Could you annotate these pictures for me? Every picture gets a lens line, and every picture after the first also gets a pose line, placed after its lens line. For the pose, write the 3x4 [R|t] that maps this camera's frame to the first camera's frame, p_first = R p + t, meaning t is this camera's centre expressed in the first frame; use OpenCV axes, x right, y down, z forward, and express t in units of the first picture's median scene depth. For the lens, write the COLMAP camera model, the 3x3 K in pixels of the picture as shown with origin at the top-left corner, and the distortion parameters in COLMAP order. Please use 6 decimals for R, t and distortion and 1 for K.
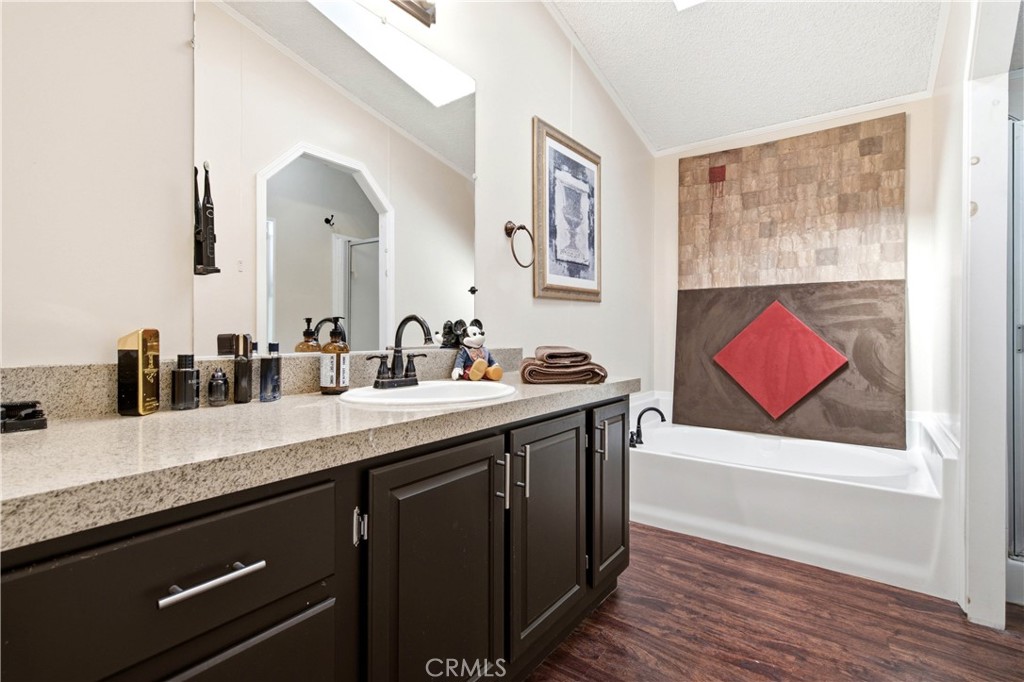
lens RADIAL K [[501.7, 0, 511.6], [0, 501.7, 323.3], [0, 0, 1]] dist [0.003083, 0.000215]
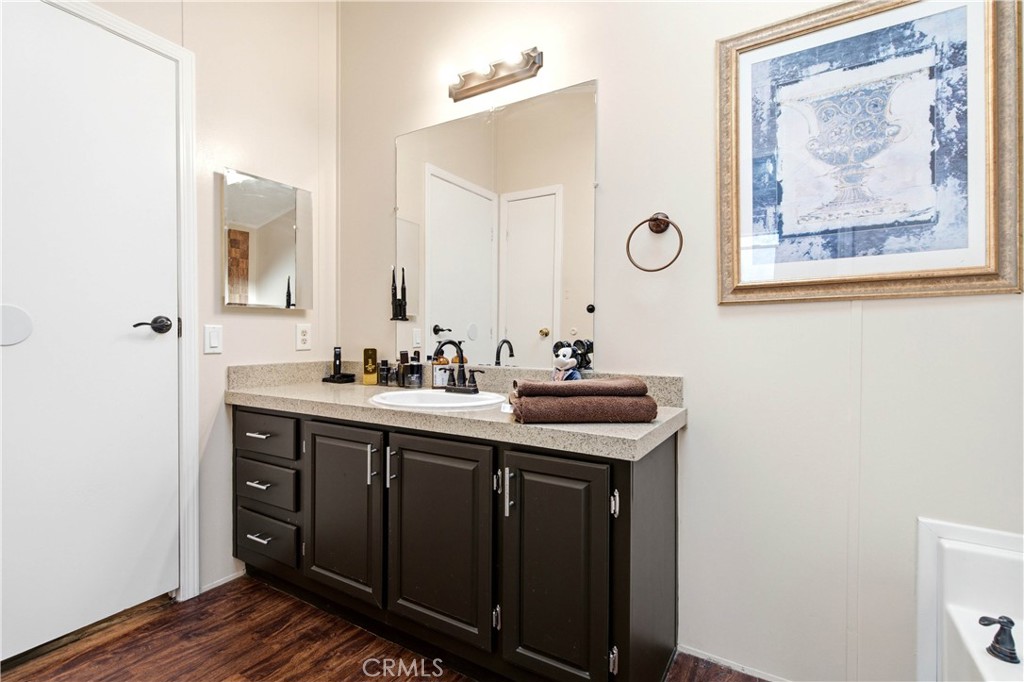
lens RADIAL K [[483.4, 0, 513.2], [0, 483.4, 342.3], [0, 0, 1]] dist [0.004437, 0.000347]
pose [[0.082687, -0.006110, -0.996557, 0.656035], [0.006867, 0.999961, -0.005561, 0.000037], [0.996552, -0.006383, 0.082726, 0.643365]]
